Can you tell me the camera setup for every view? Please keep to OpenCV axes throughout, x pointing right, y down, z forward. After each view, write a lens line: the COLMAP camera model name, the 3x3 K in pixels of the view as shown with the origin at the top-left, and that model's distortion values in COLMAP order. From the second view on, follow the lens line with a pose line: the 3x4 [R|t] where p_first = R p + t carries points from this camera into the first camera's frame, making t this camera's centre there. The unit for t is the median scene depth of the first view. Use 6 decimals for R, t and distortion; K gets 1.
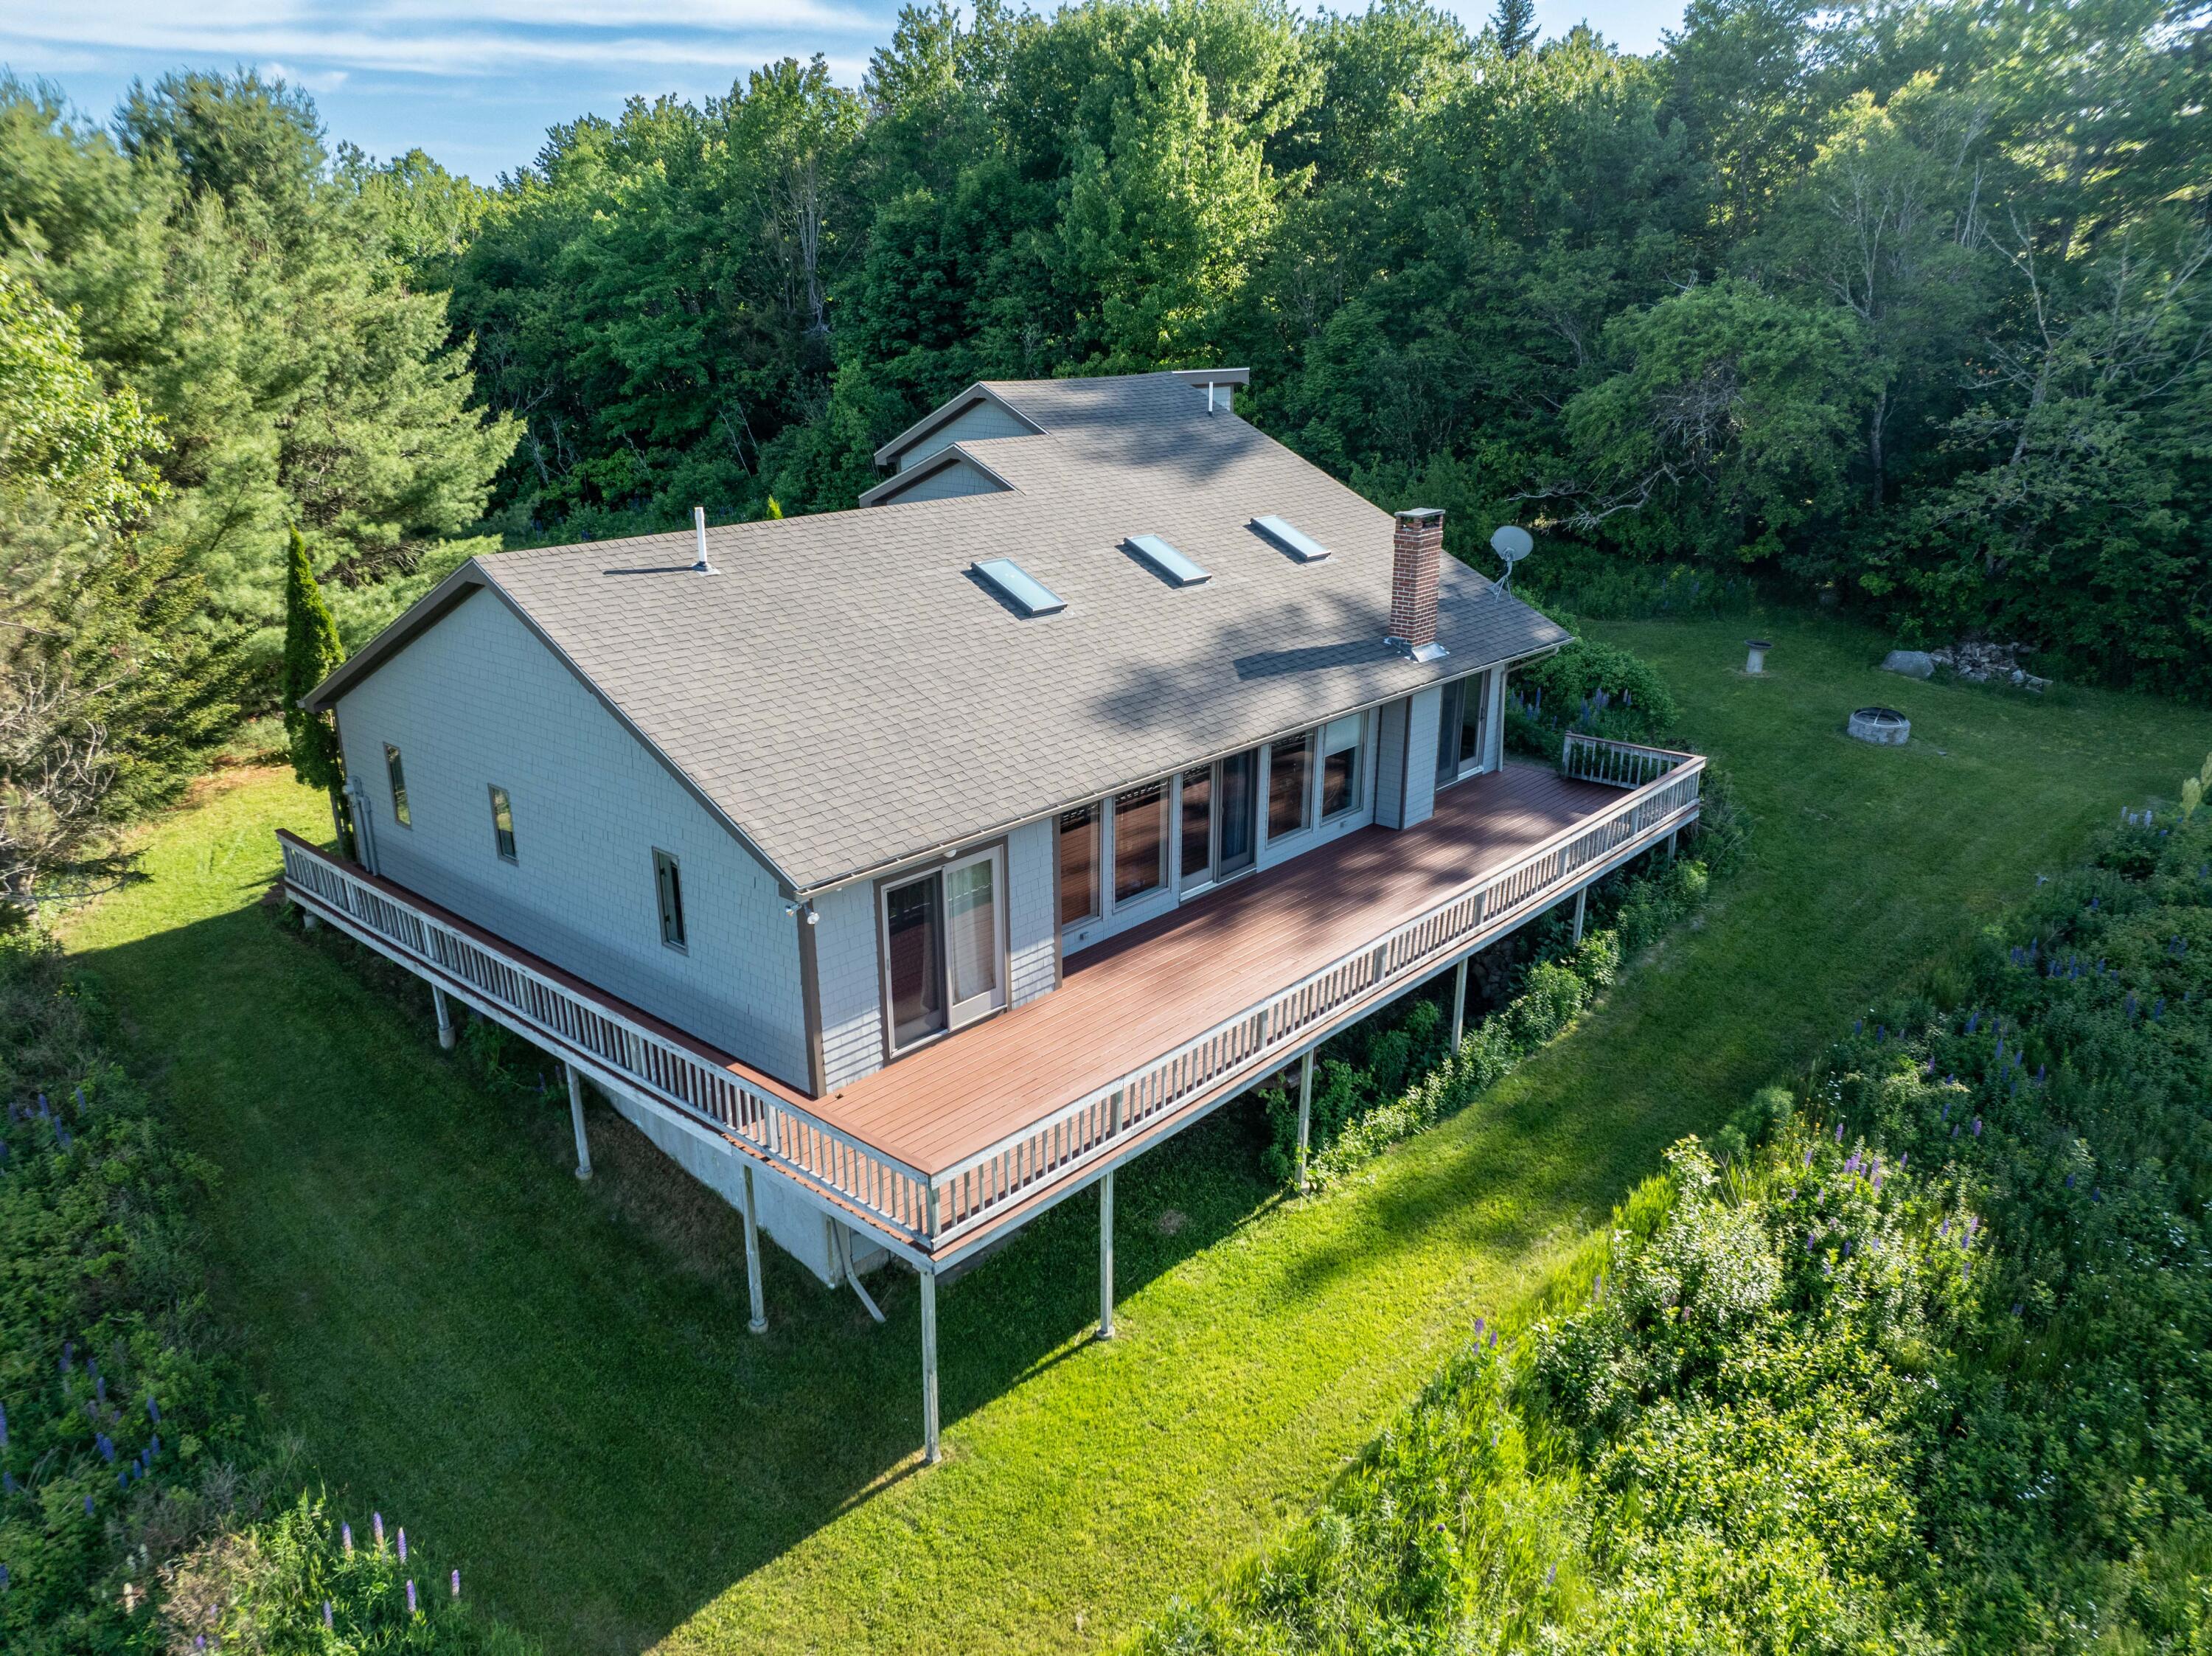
lens RADIAL K [[1545.8, 0, 1136.4], [0, 1545.8, 844.8], [0, 0, 1]] dist [-0.040564, 0.012037]
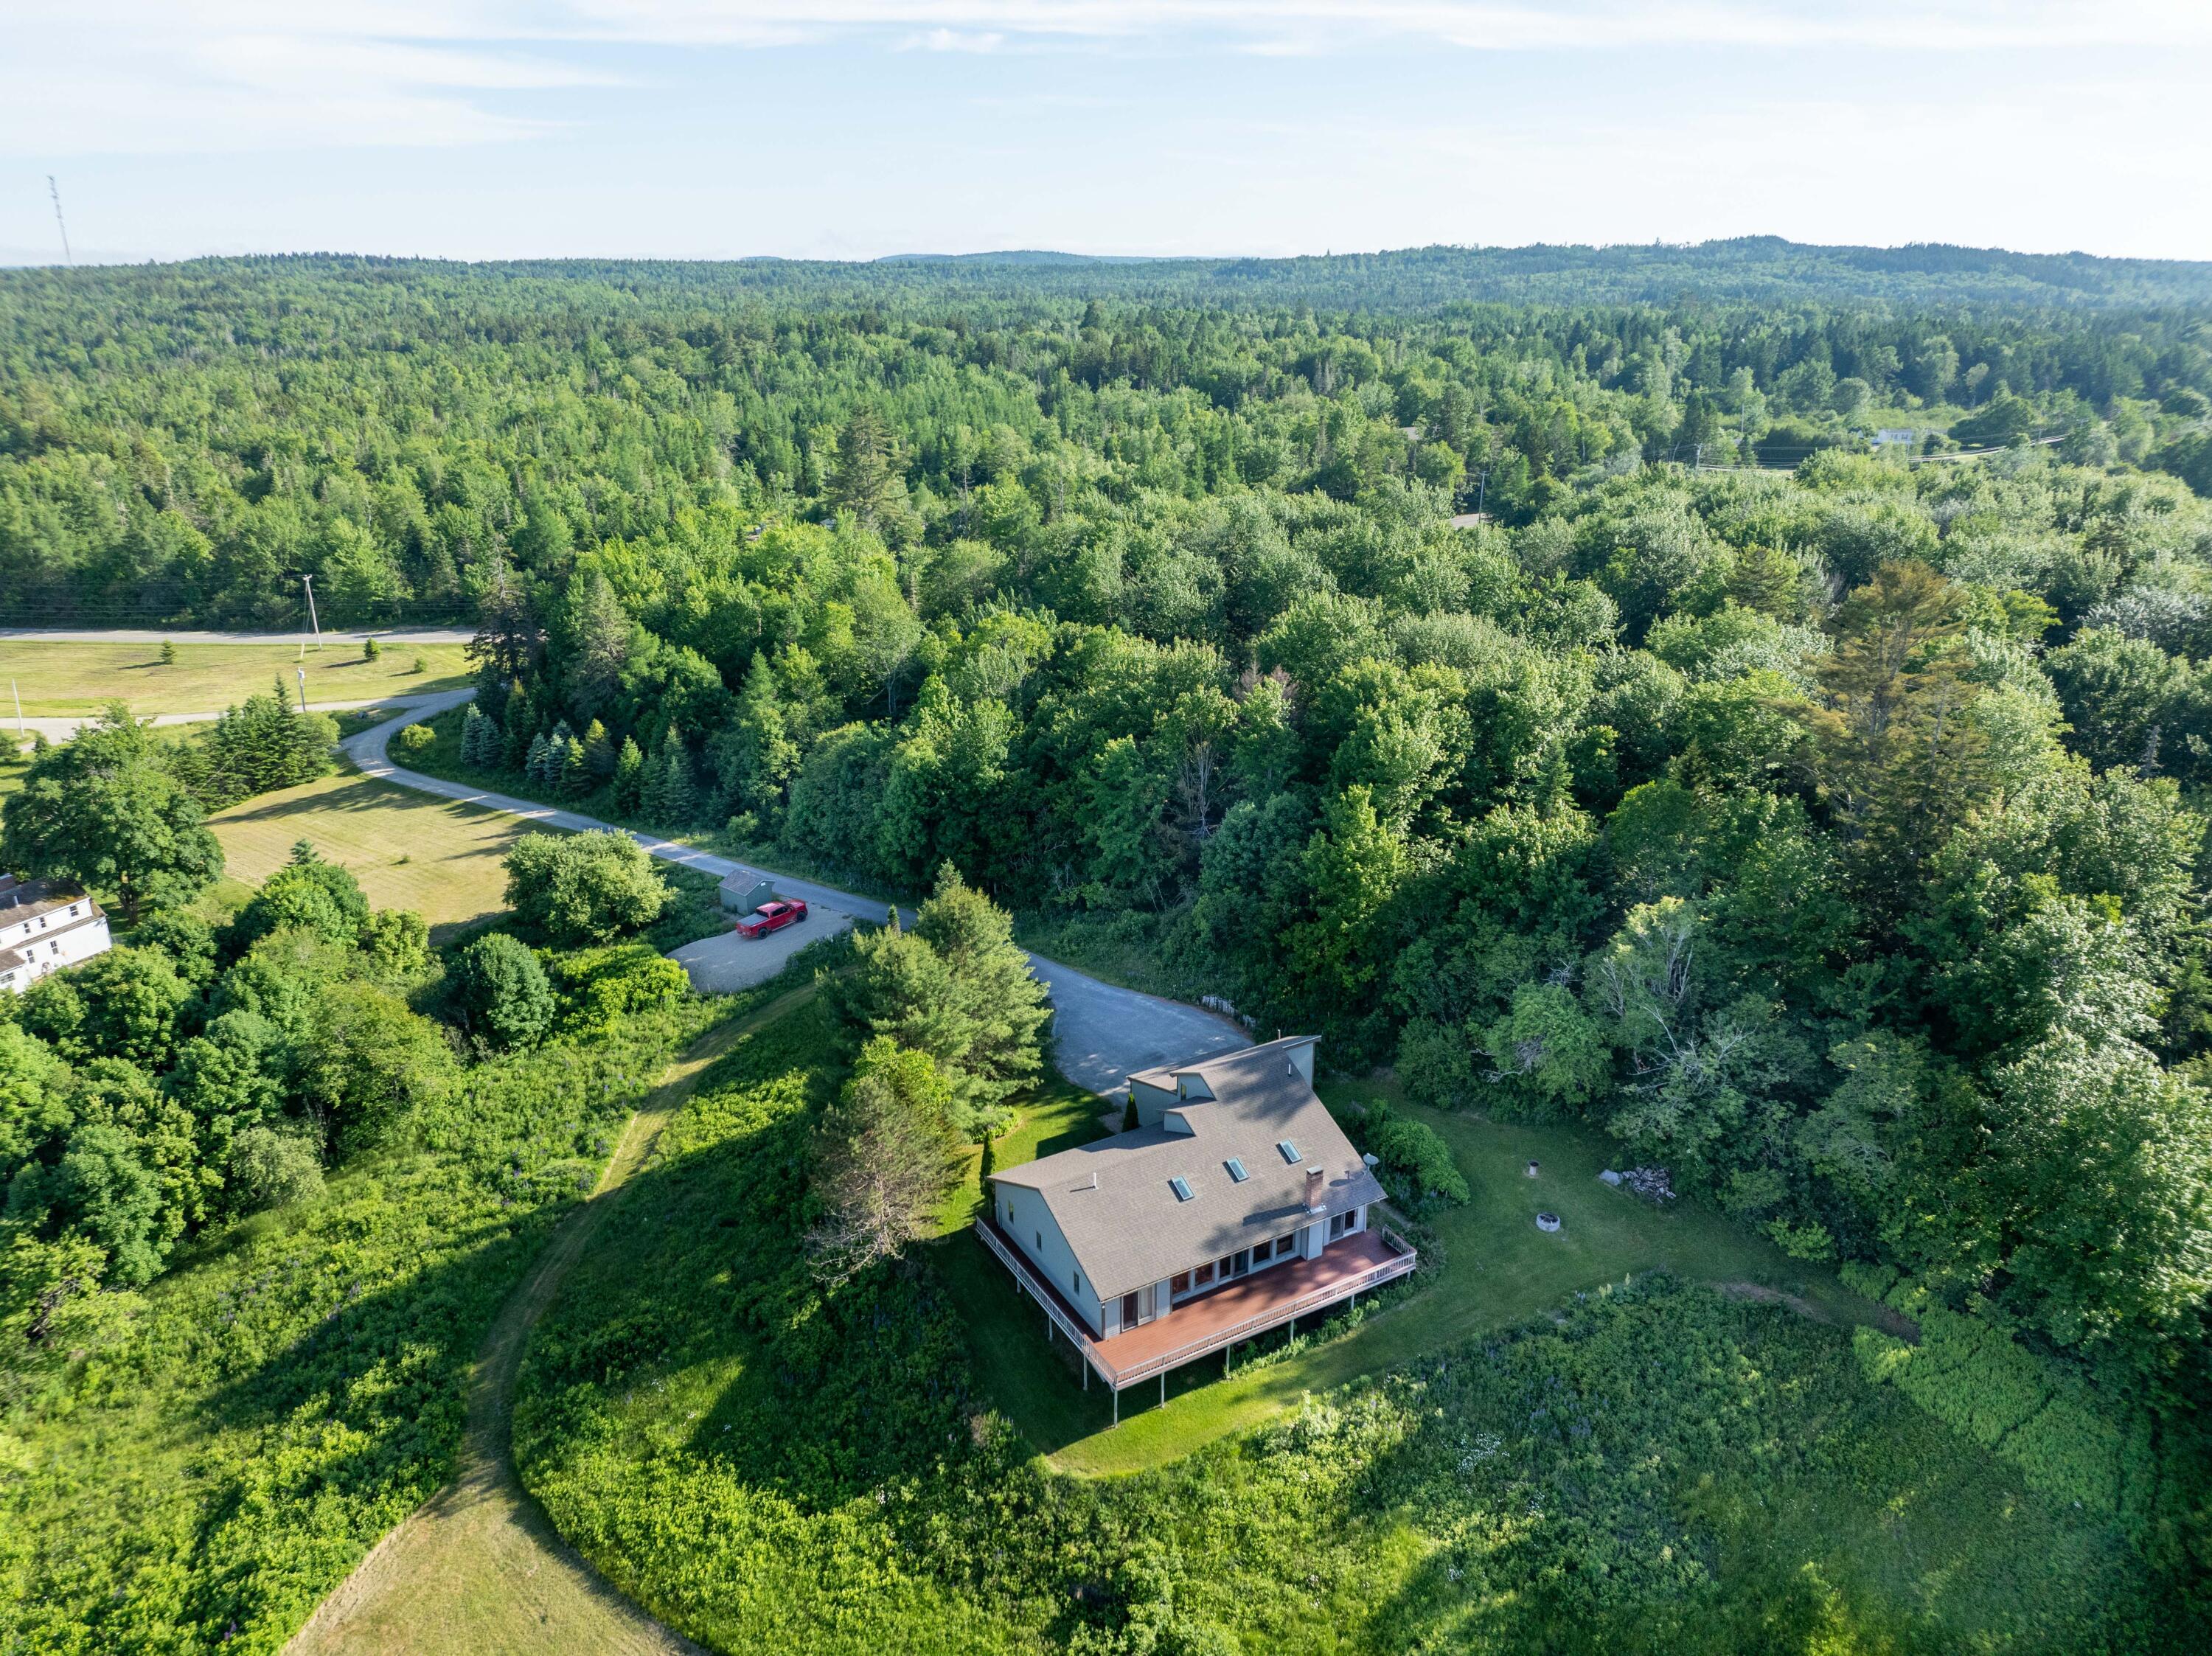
lens RADIAL K [[1545.8, 0, 1094.4], [0, 1545.8, 845.2], [0, 0, 1]] dist [-0.040564, 0.012037]
pose [[0.946948, 0.102103, -0.304737, 0.714461], [-0.095598, 0.994760, 0.036235, -1.039675], [0.306840, -0.005181, 0.951747, -2.361197]]
